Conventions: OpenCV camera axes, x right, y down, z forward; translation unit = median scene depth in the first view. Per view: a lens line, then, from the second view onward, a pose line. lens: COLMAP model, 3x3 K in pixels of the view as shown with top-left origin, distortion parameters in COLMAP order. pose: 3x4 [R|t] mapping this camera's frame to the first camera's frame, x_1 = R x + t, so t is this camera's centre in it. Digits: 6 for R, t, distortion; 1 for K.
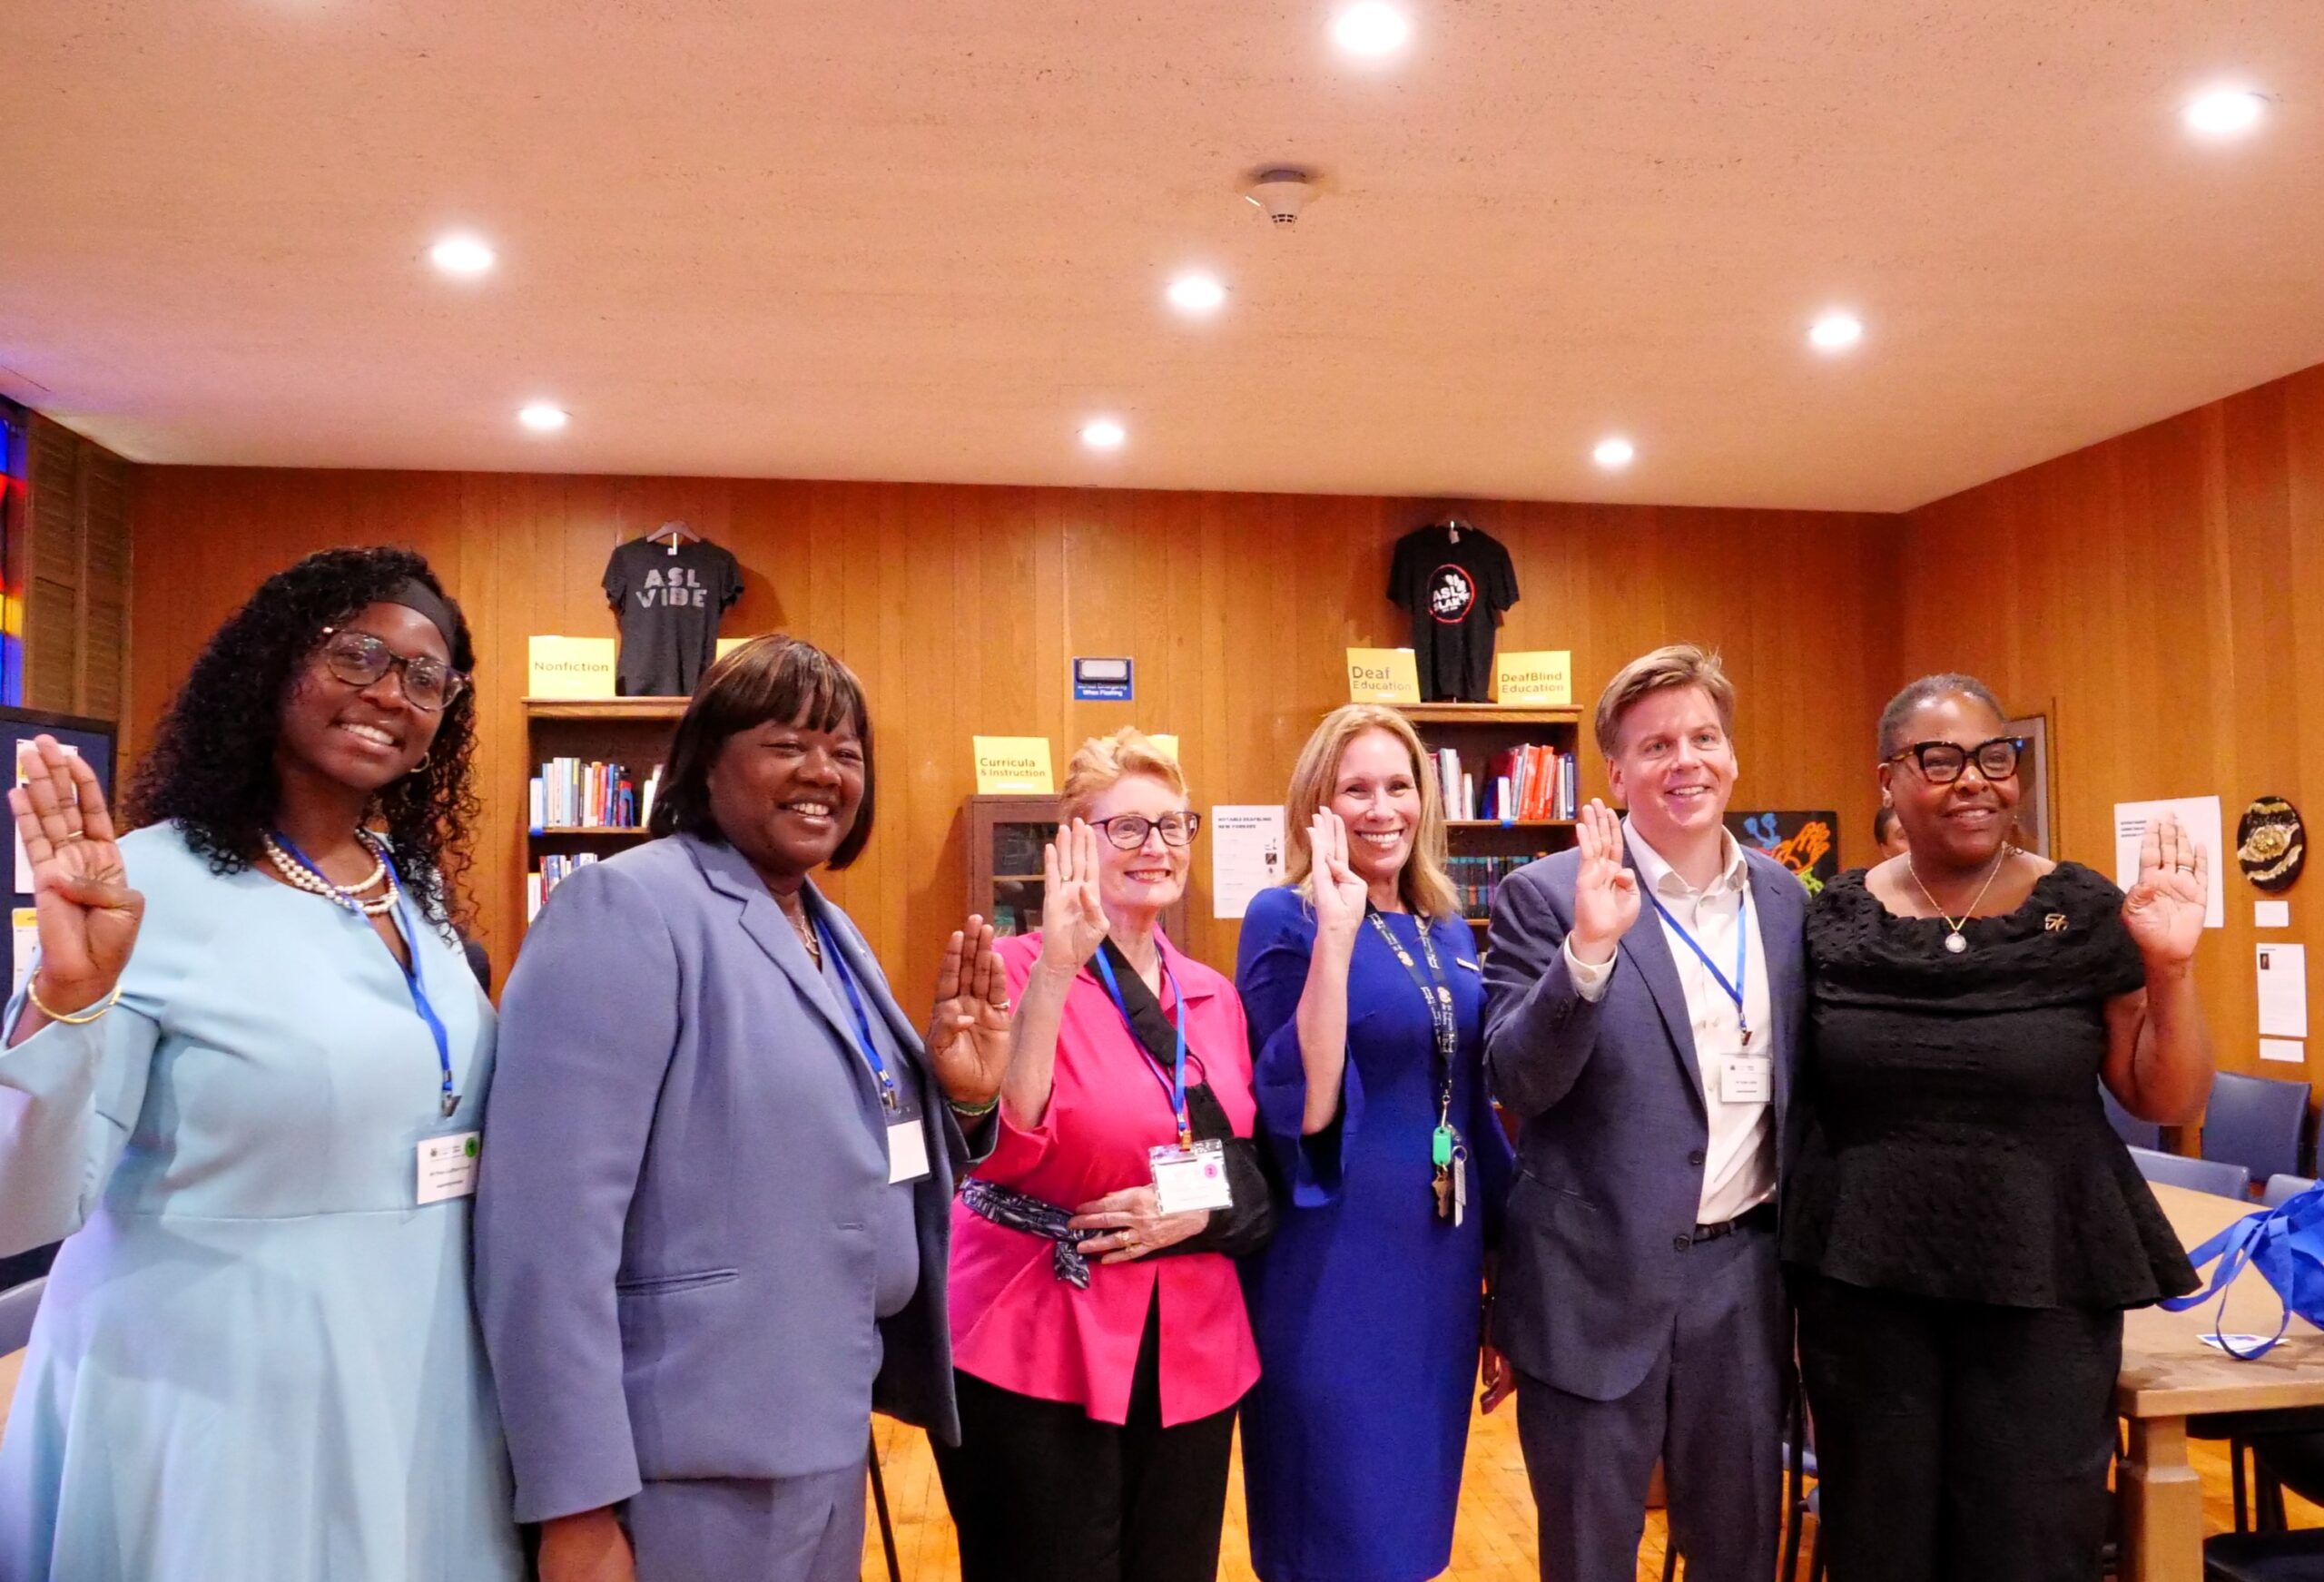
lens RADIAL K [[1893.3, 0, 1185.3], [0, 1893.3, 778.7], [0, 0, 1]] dist [-0.037832, -0.001037]
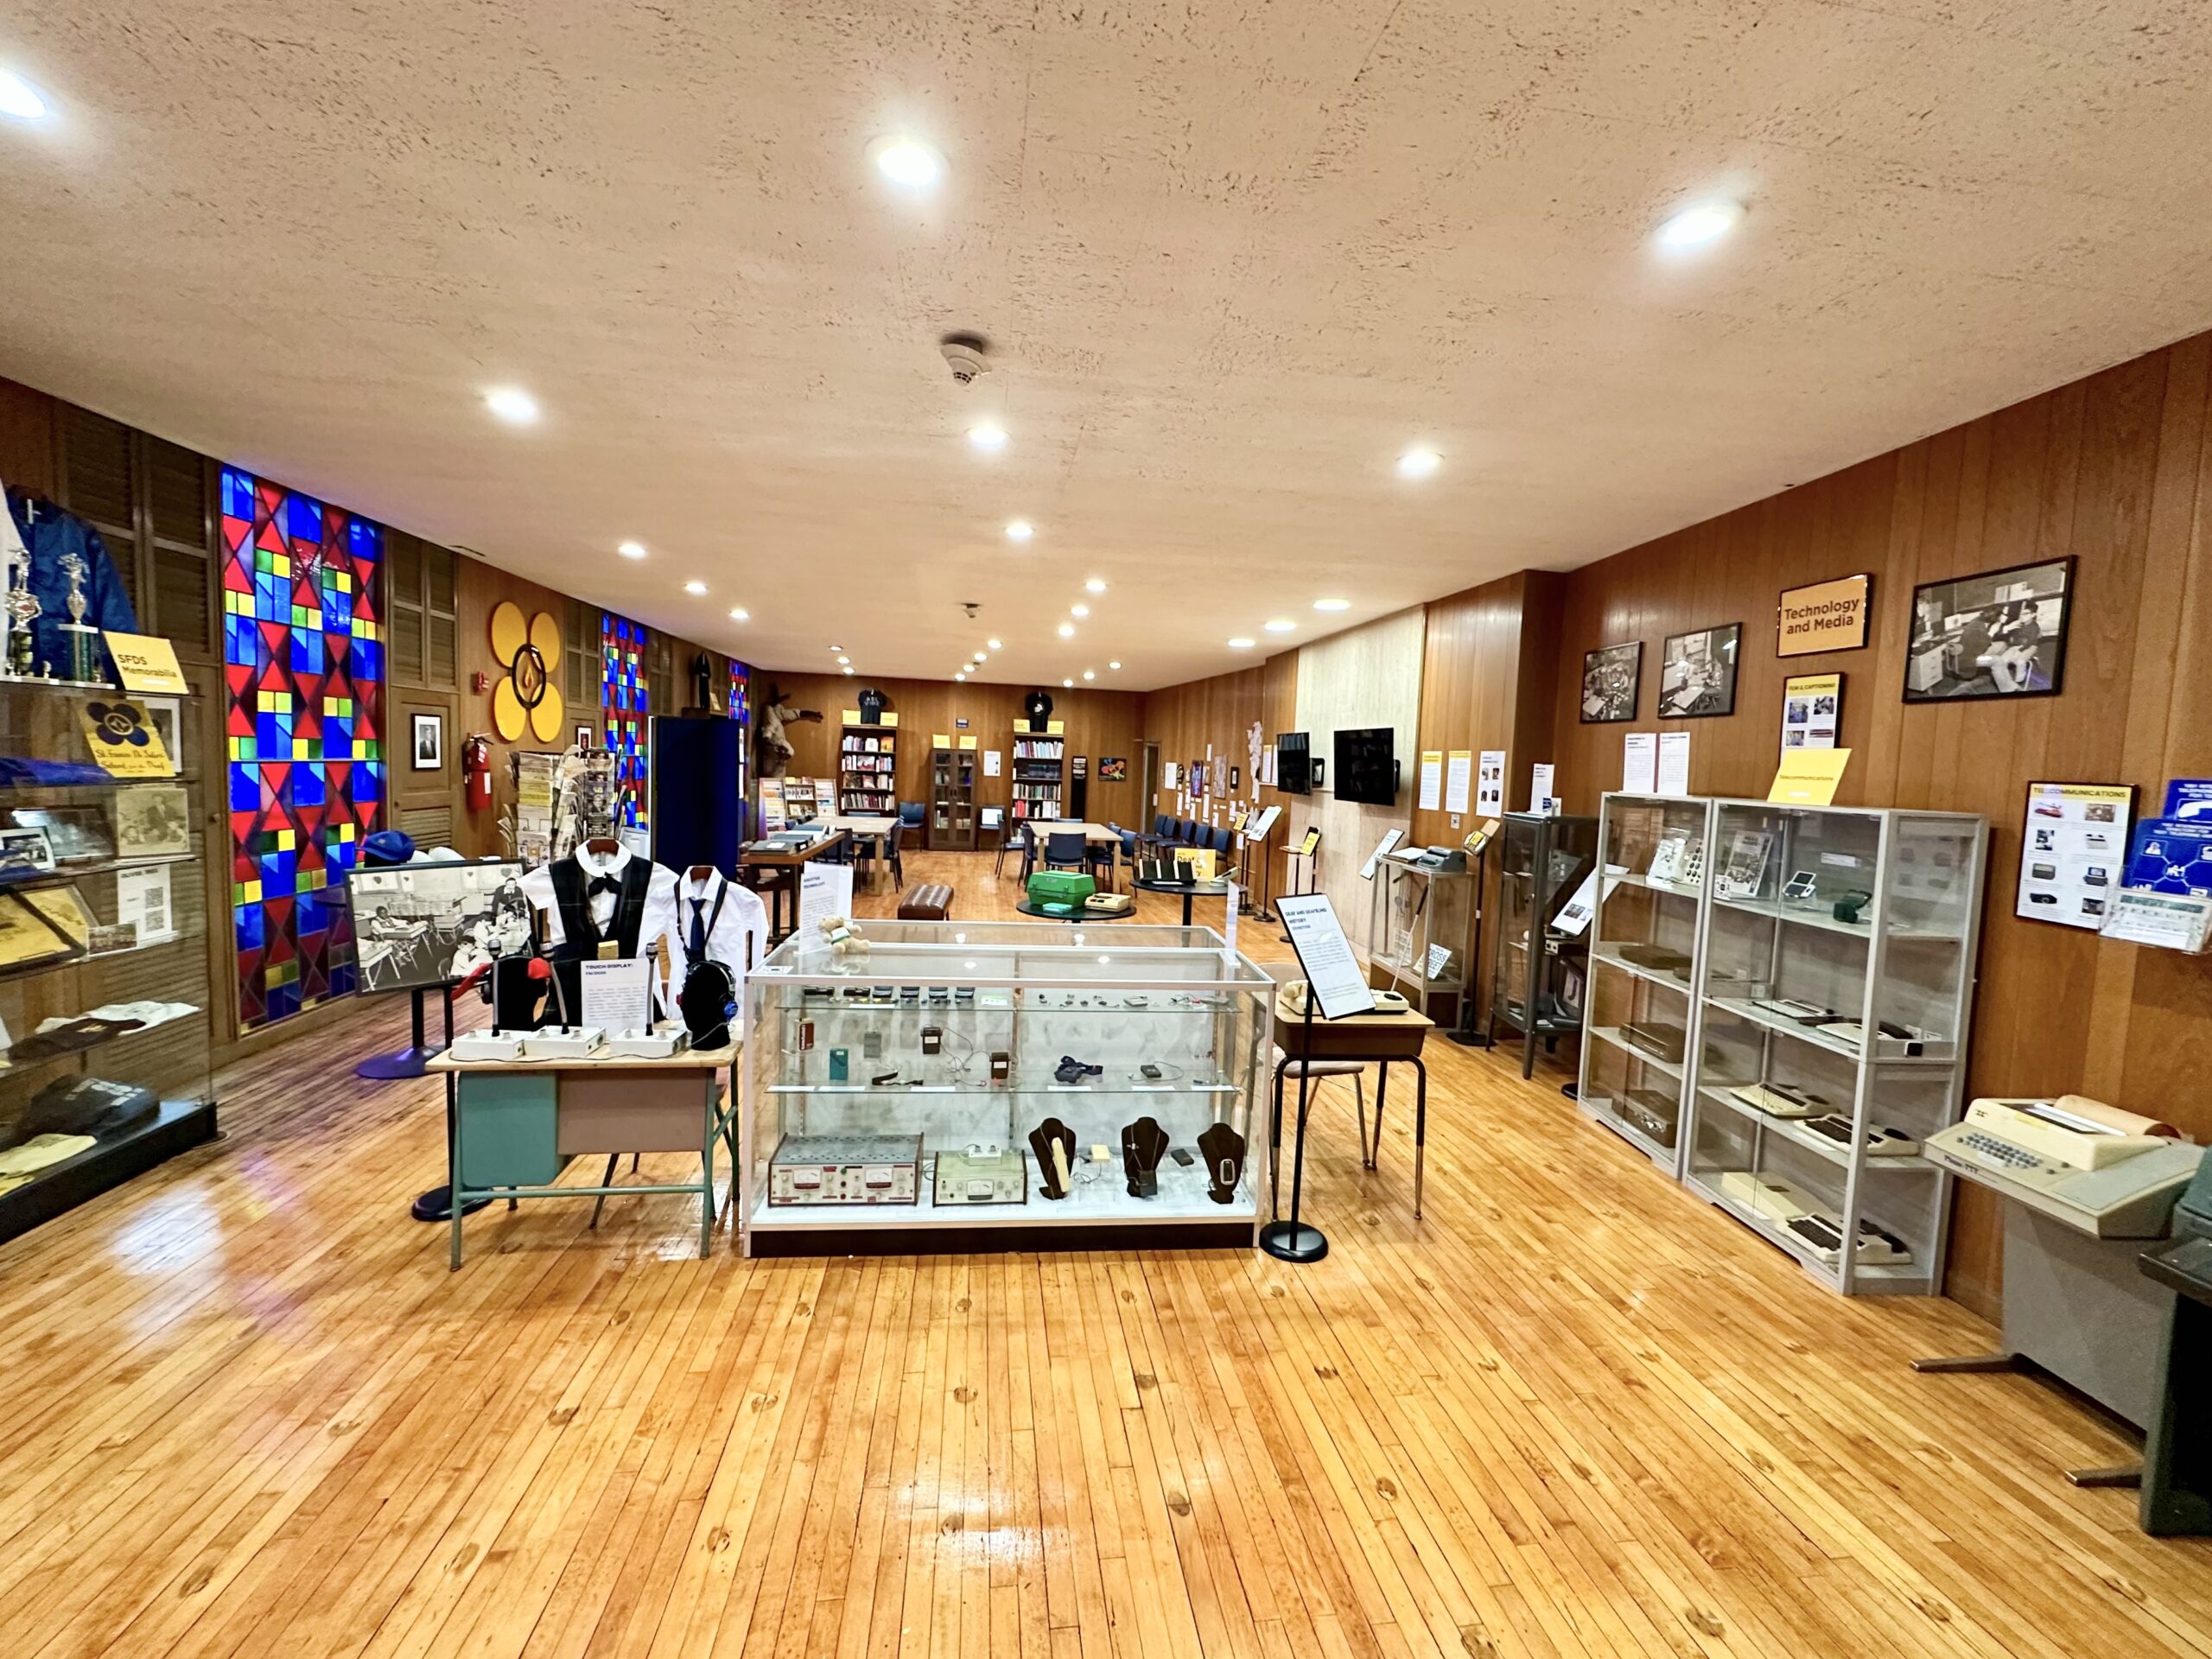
lens RADIAL K [[901.6, 0, 1101.2], [0, 901.6, 813.4], [0, 0, 1]] dist [-0.005216, 0.001321]
pose [[0.998373, 0.056500, -0.007680, 0.331367], [-0.055059, 0.990272, 0.127789, -0.136351], [0.014825, -0.127158, 0.991772, -1.251798]]
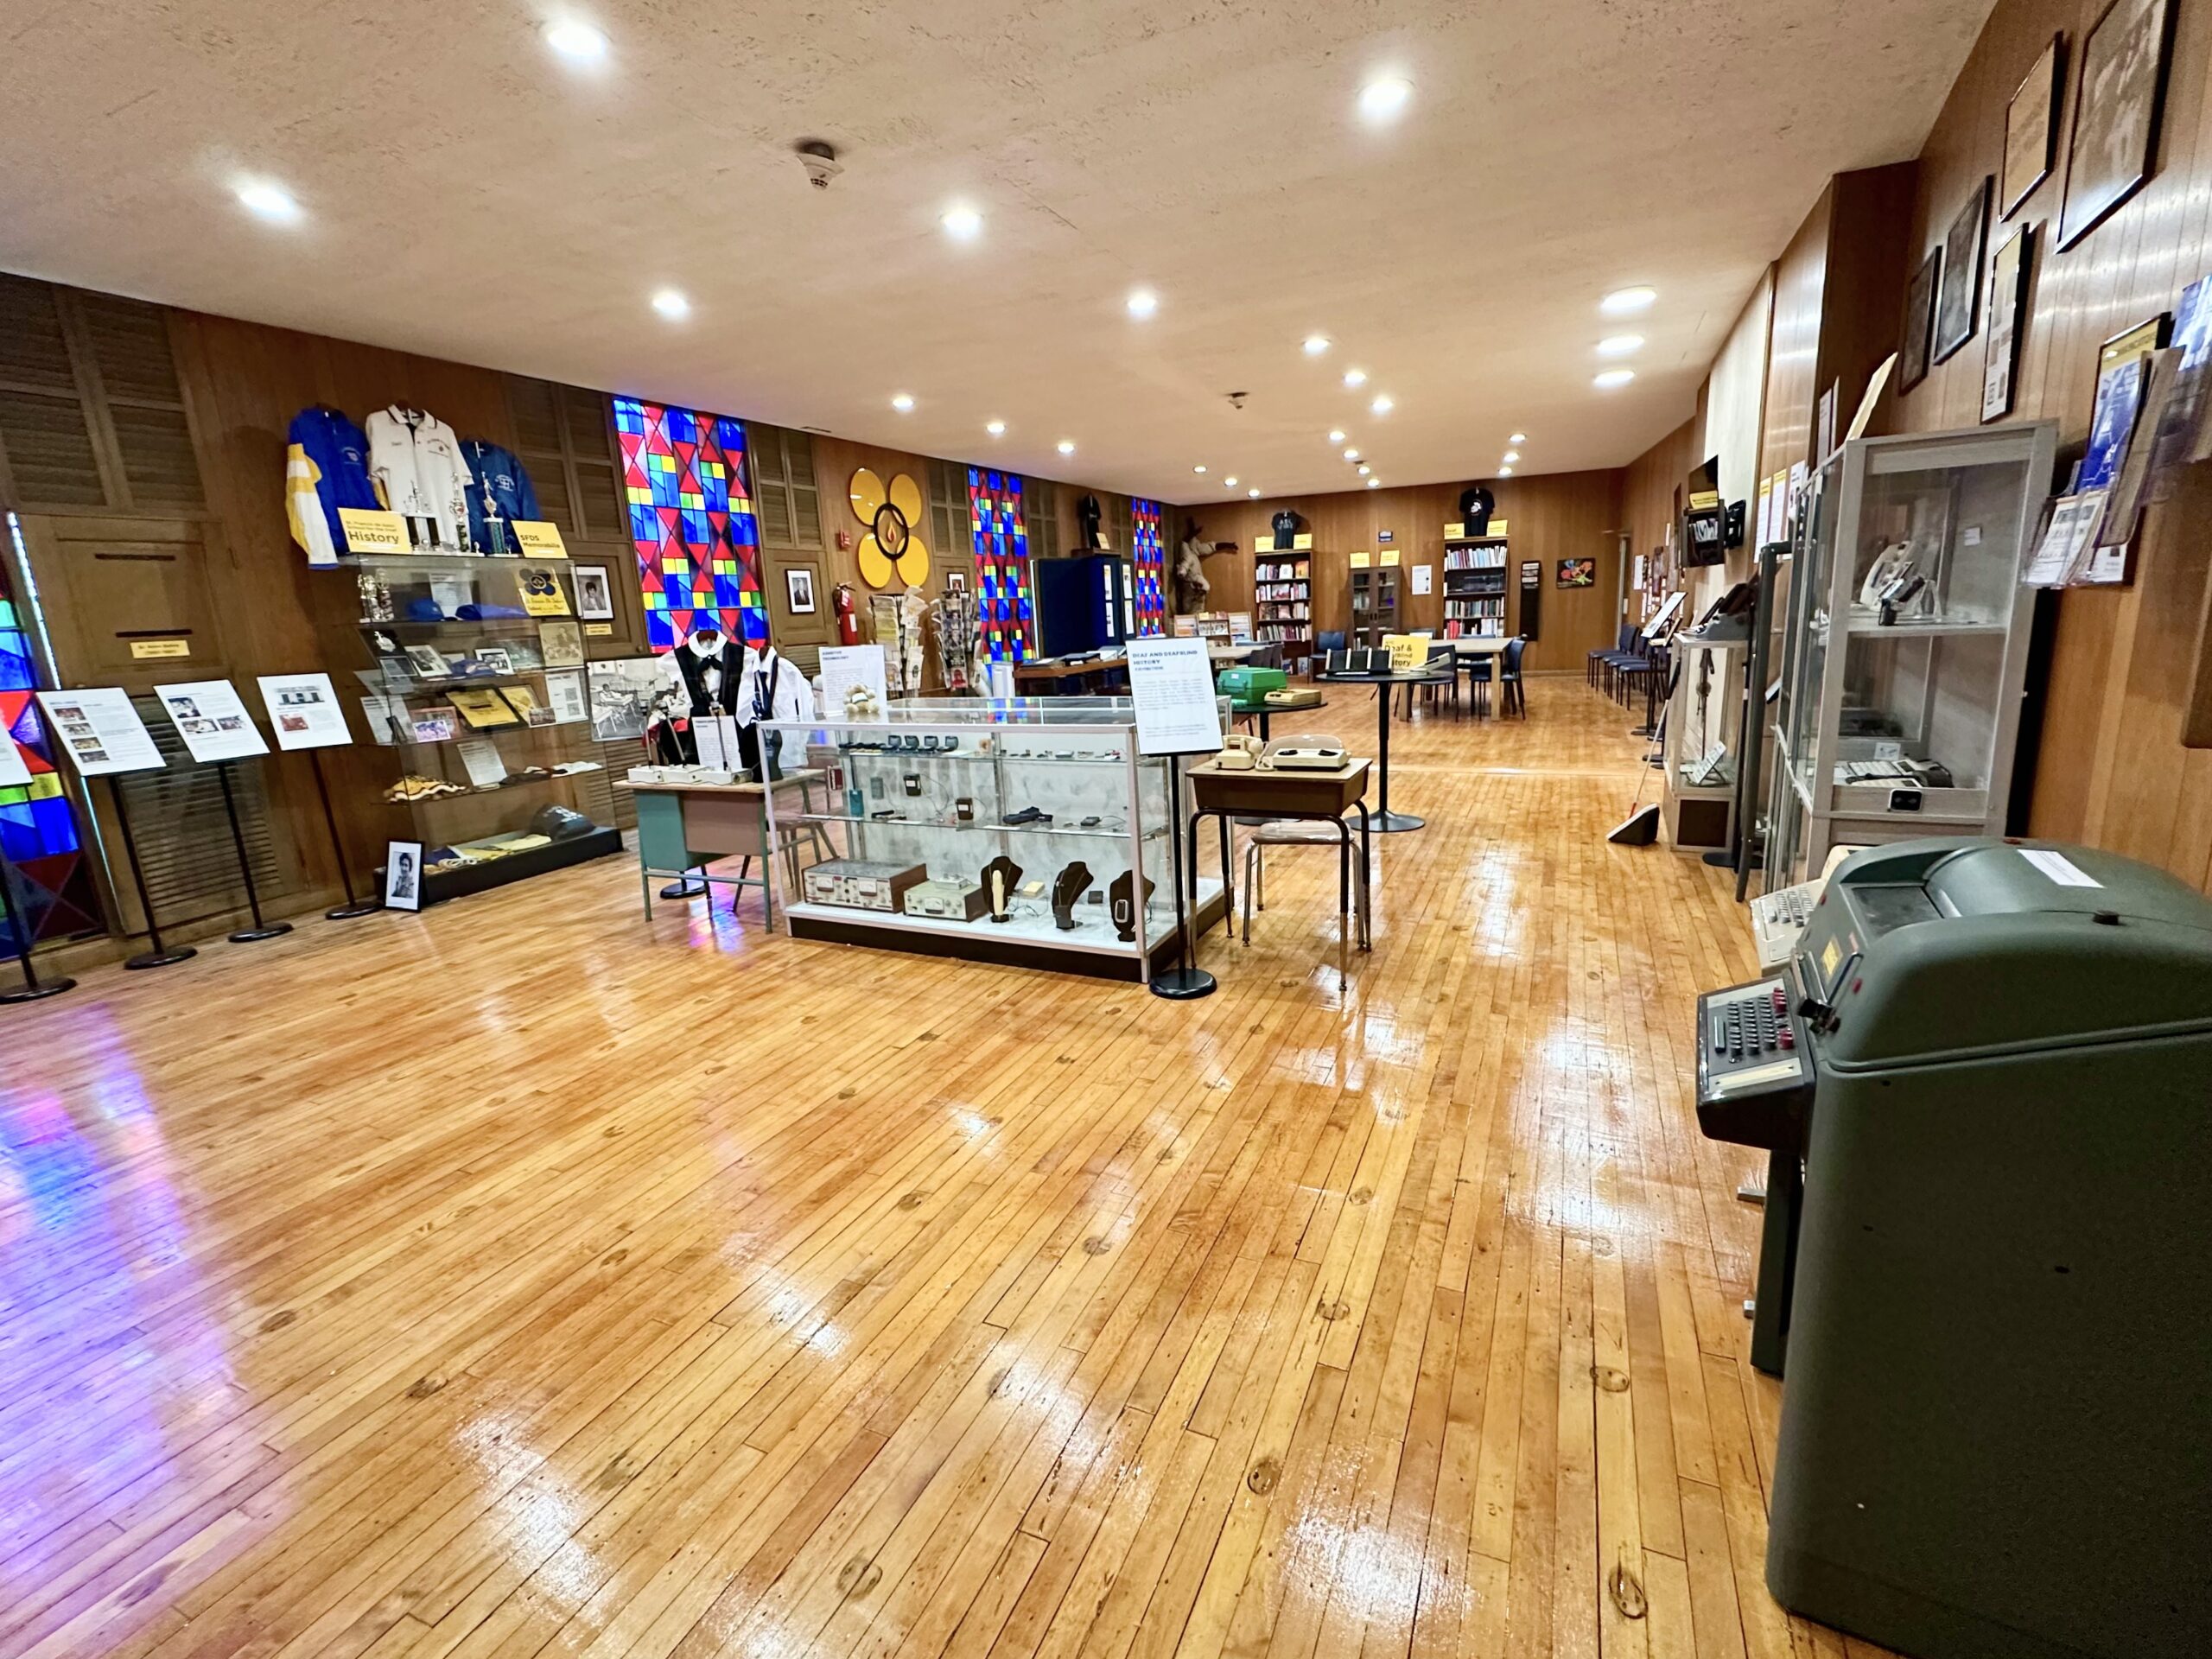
lens RADIAL K [[986.2, 0, 1115.9], [0, 986.2, 813.6], [0, 0, 1]] dist [-0.001975, 0.000690]
pose [[0.840079, 0.085996, -0.535604, 0.674664], [0.072490, 0.960702, 0.267948, -0.091742], [0.537598, -0.263923, 0.800833, -1.227865]]
